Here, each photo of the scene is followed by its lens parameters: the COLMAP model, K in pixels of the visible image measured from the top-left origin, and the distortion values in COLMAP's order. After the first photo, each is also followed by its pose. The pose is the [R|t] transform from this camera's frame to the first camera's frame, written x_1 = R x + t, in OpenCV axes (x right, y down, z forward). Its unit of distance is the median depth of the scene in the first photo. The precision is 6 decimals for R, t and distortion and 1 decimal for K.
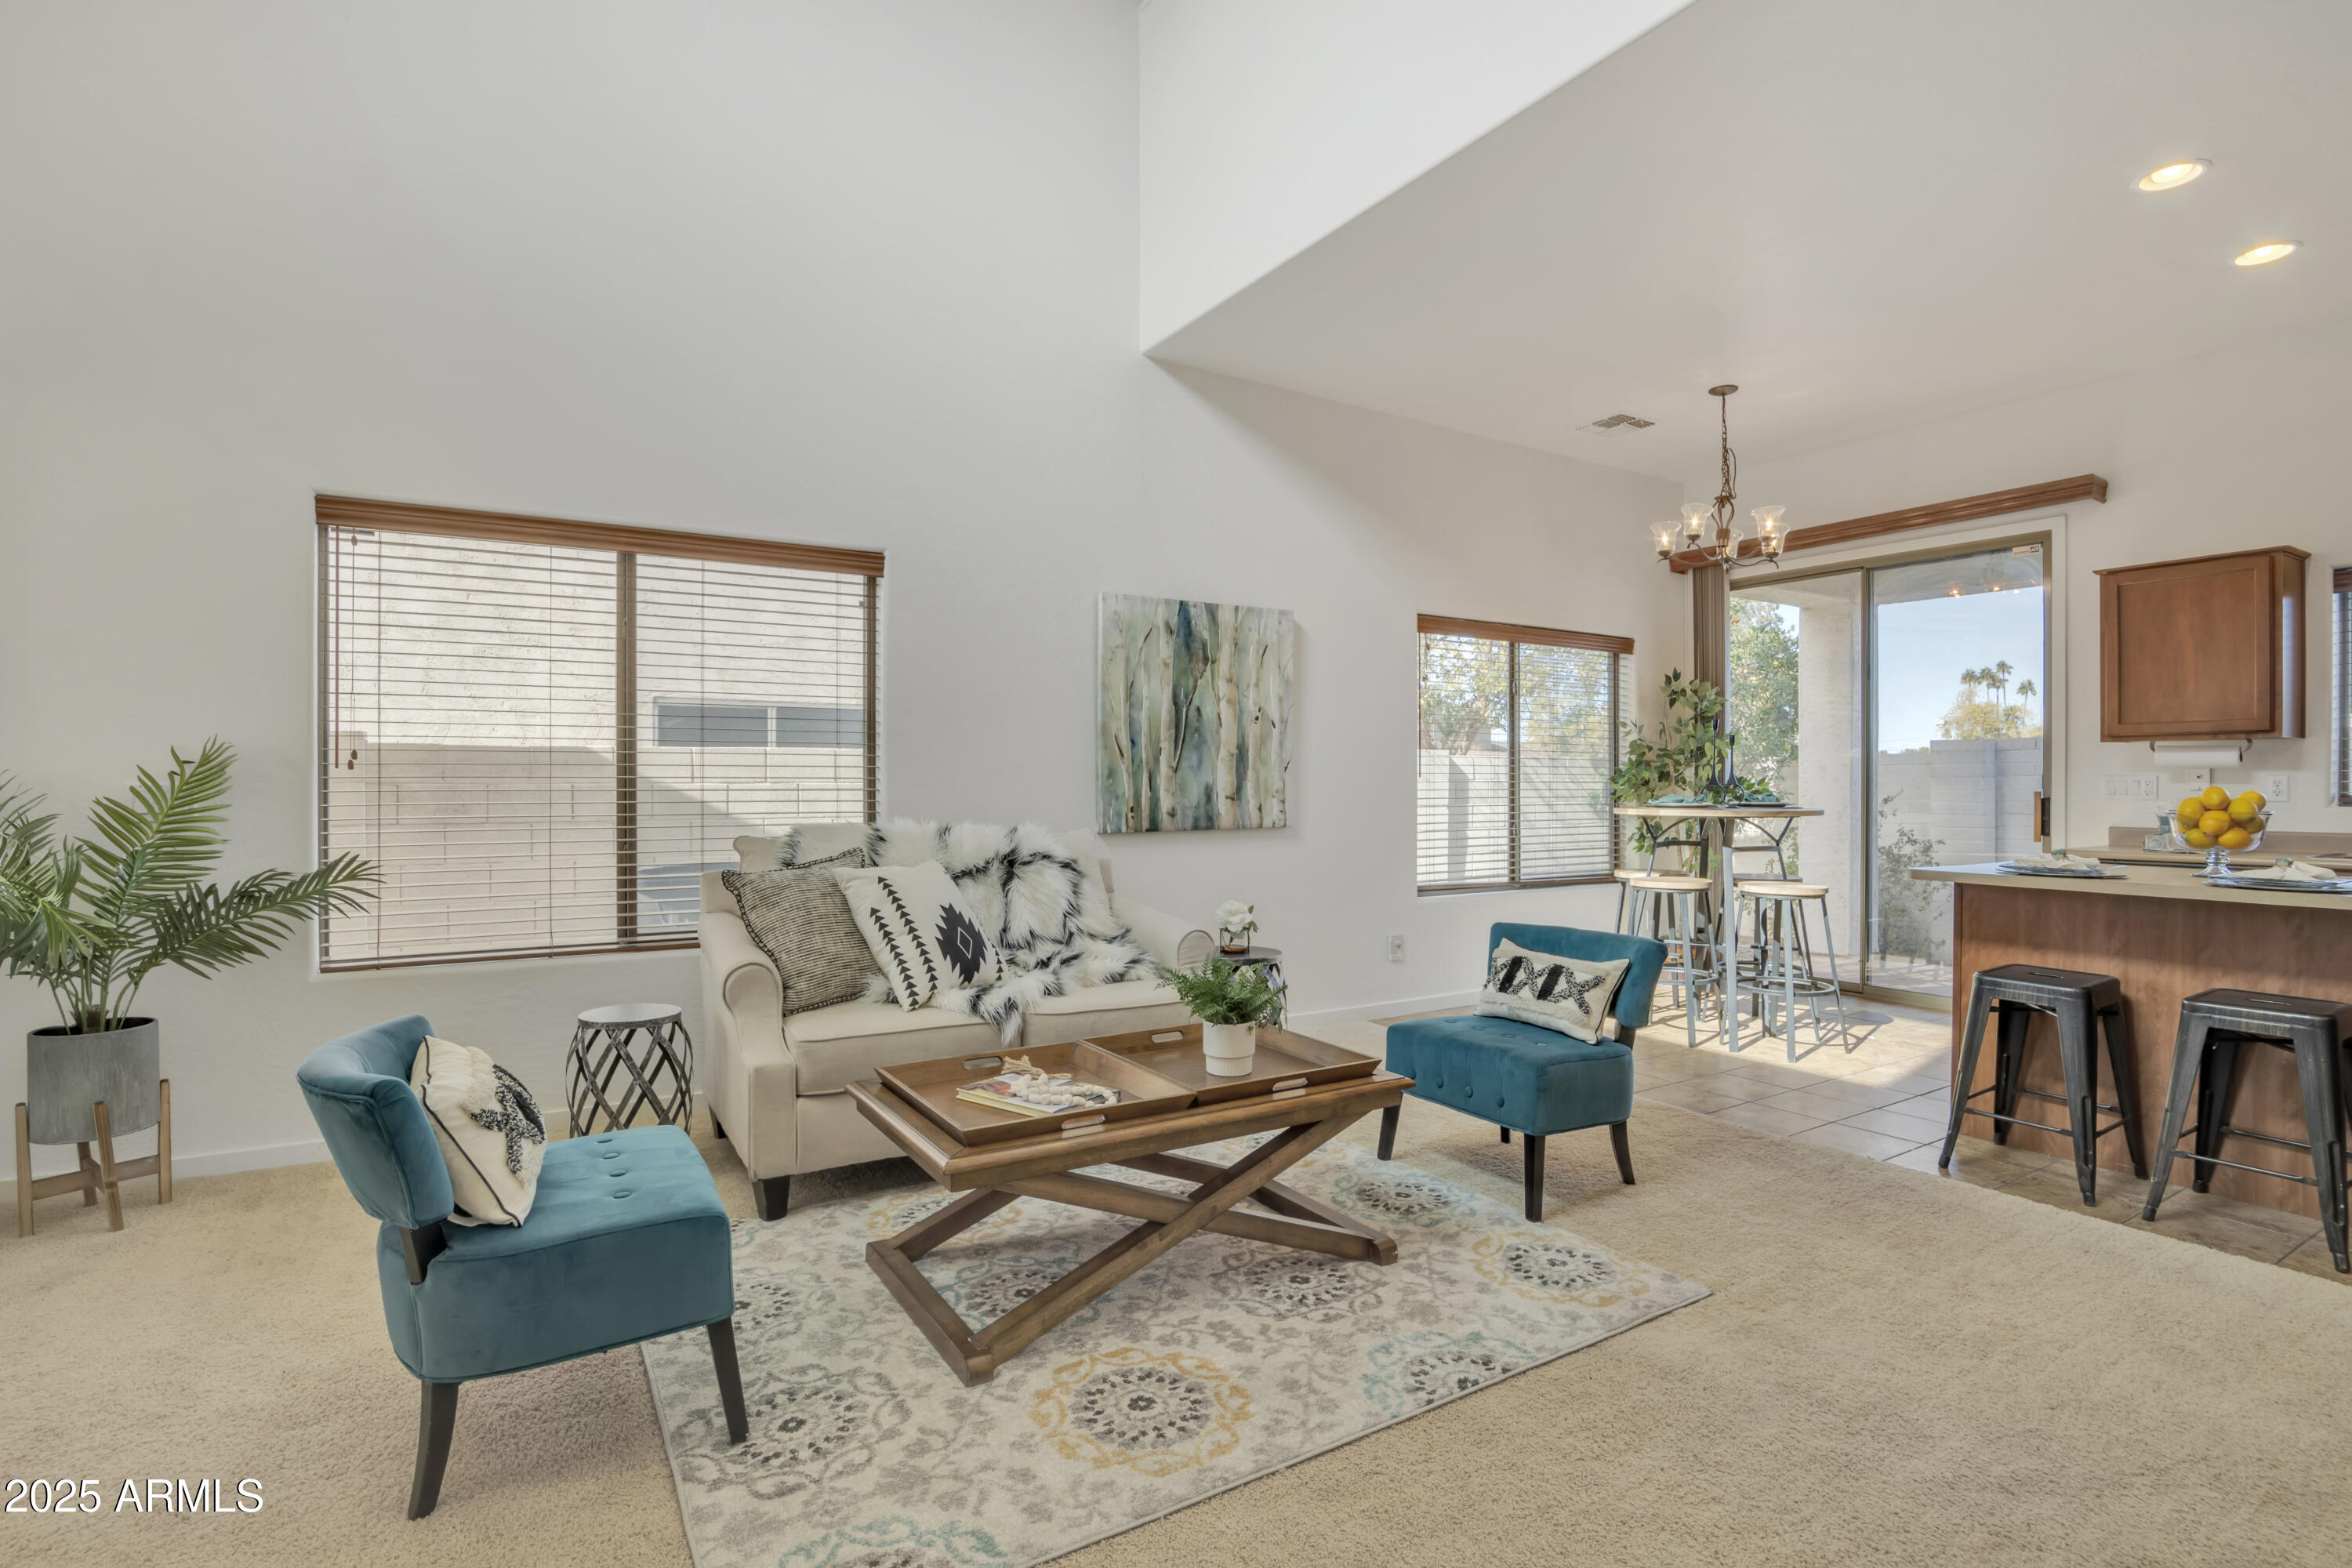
lens RADIAL K [[1132.3, 0, 1172.6], [0, 1132.3, 807.8], [0, 0, 1]] dist [-0.039630, 0.008779]
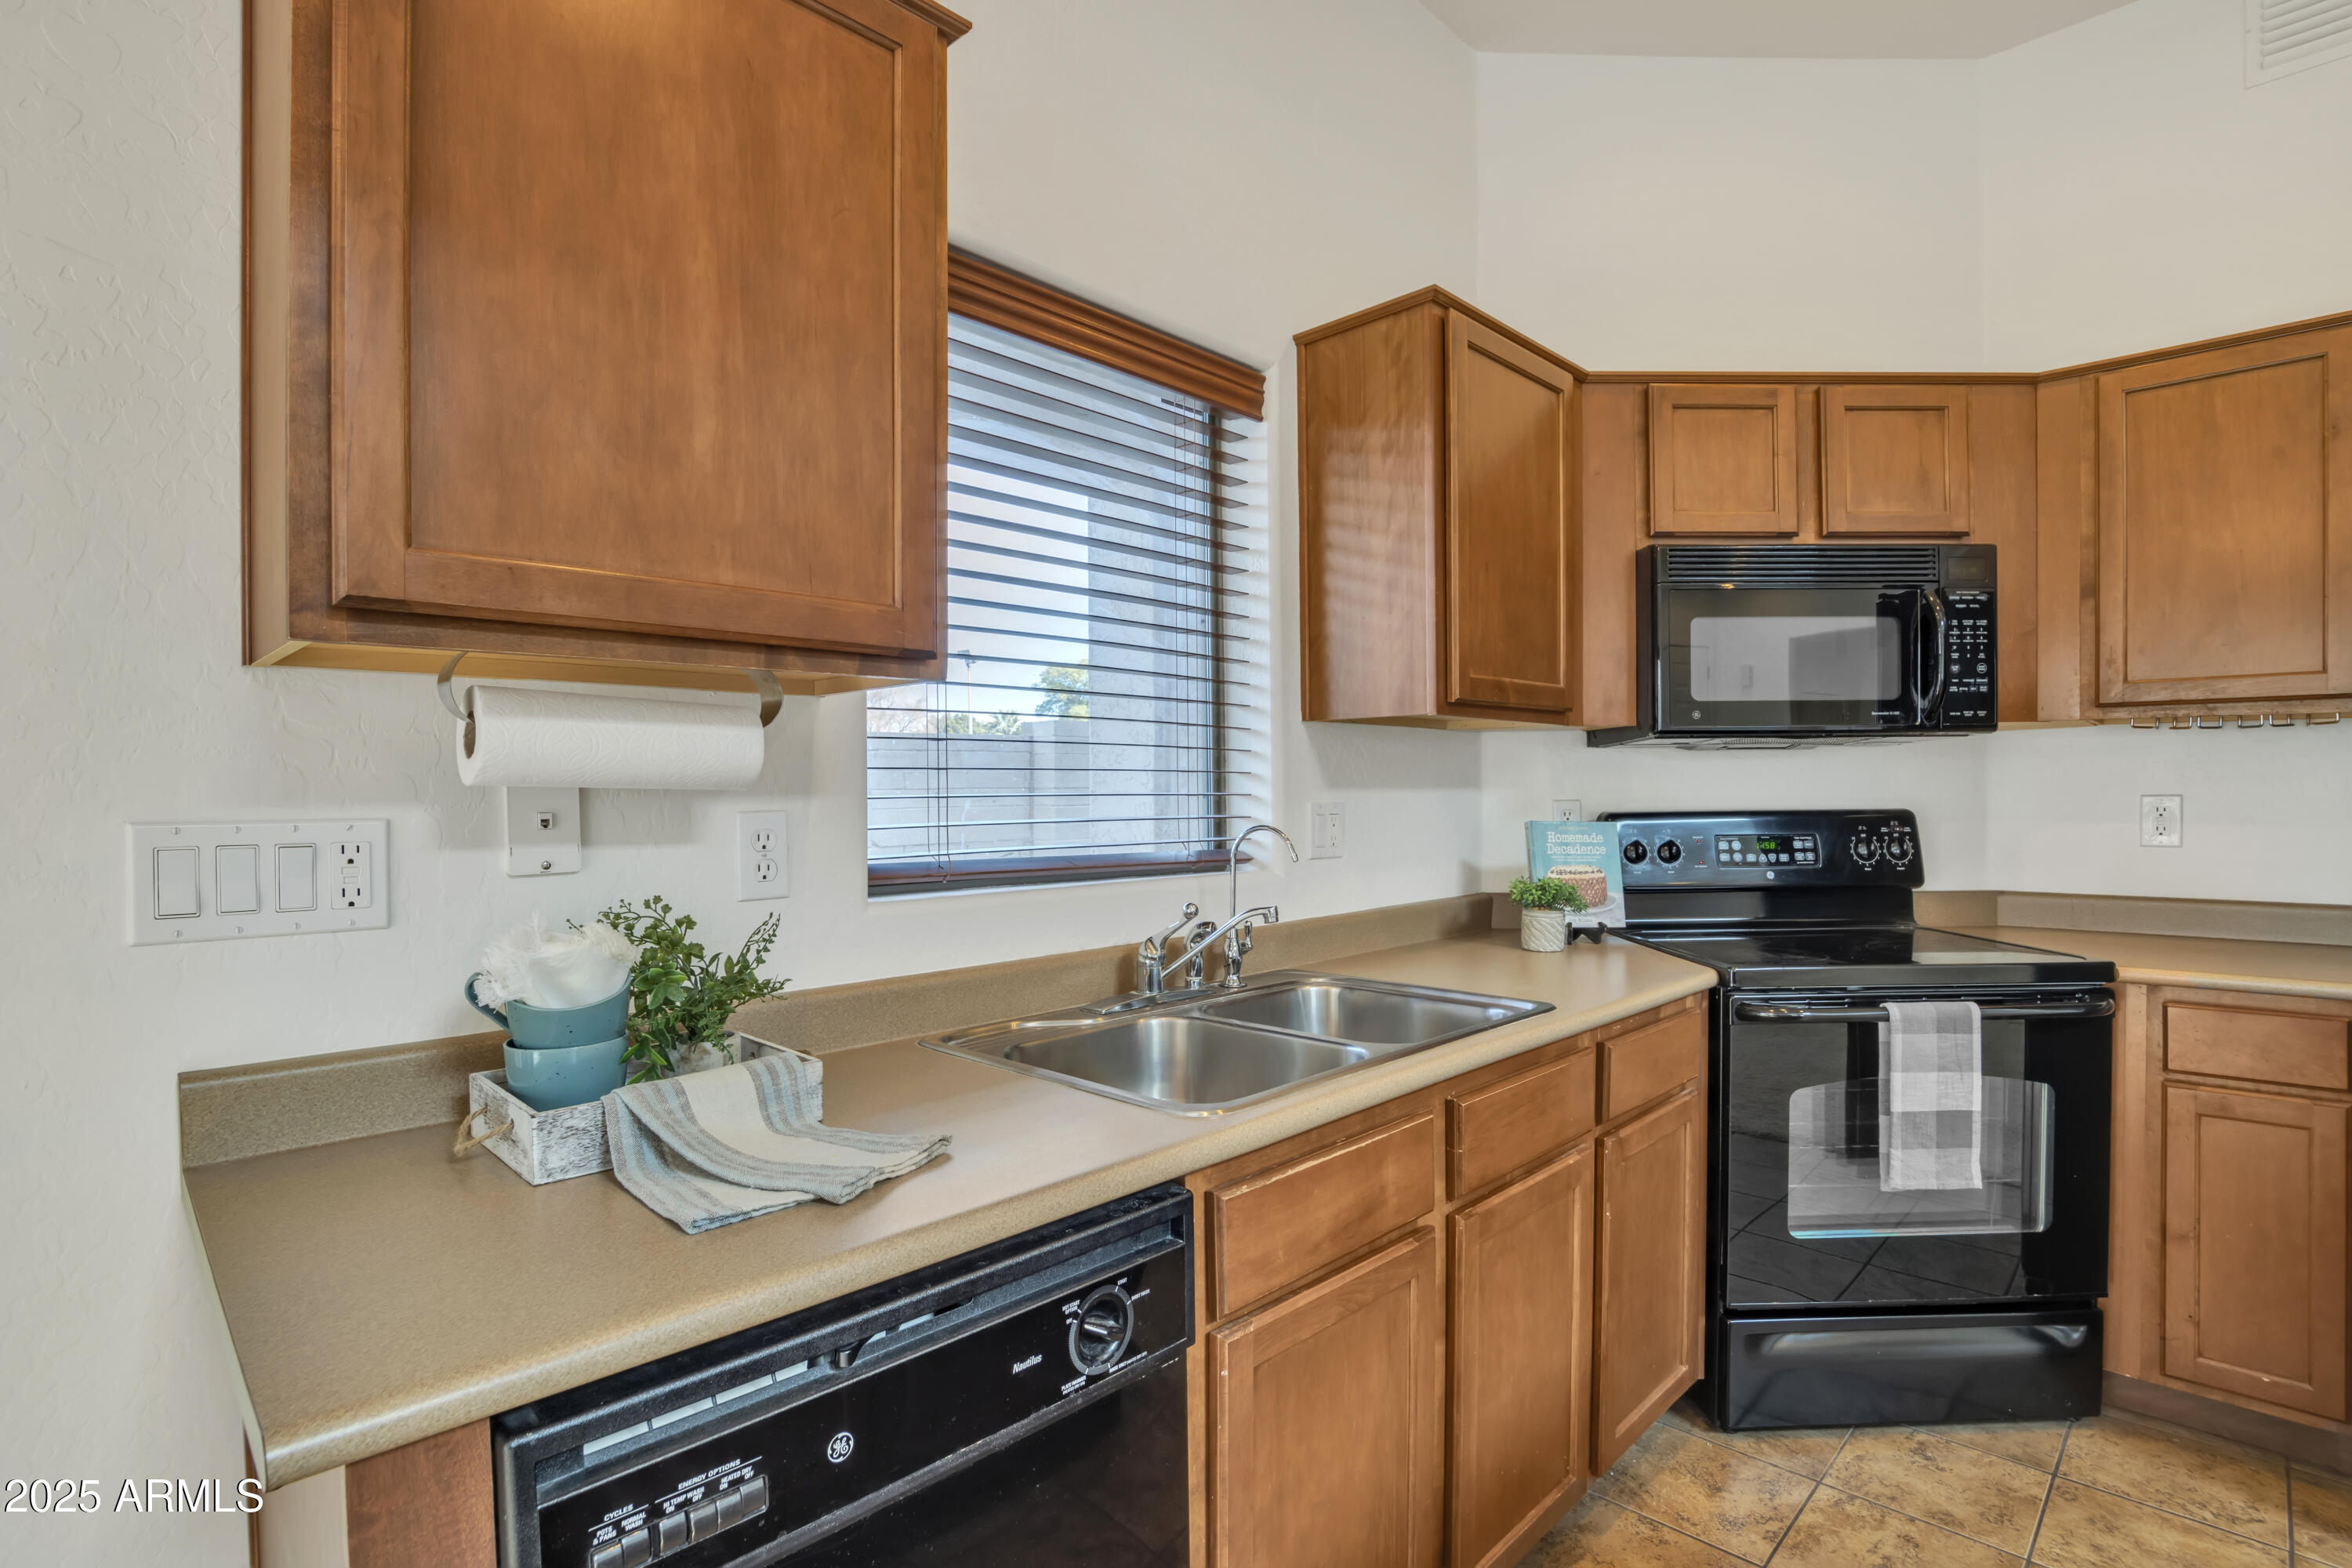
lens RADIAL K [[1132.3, 0, 1172.6], [0, 1132.3, 807.8], [0, 0, 1]] dist [-0.039630, 0.008779]
pose [[-0.237353, -0.016242, 0.971288, 0.587257], [0.031162, 0.999218, 0.024324, -0.029712], [-0.970923, 0.036040, -0.236662, 0.838032]]
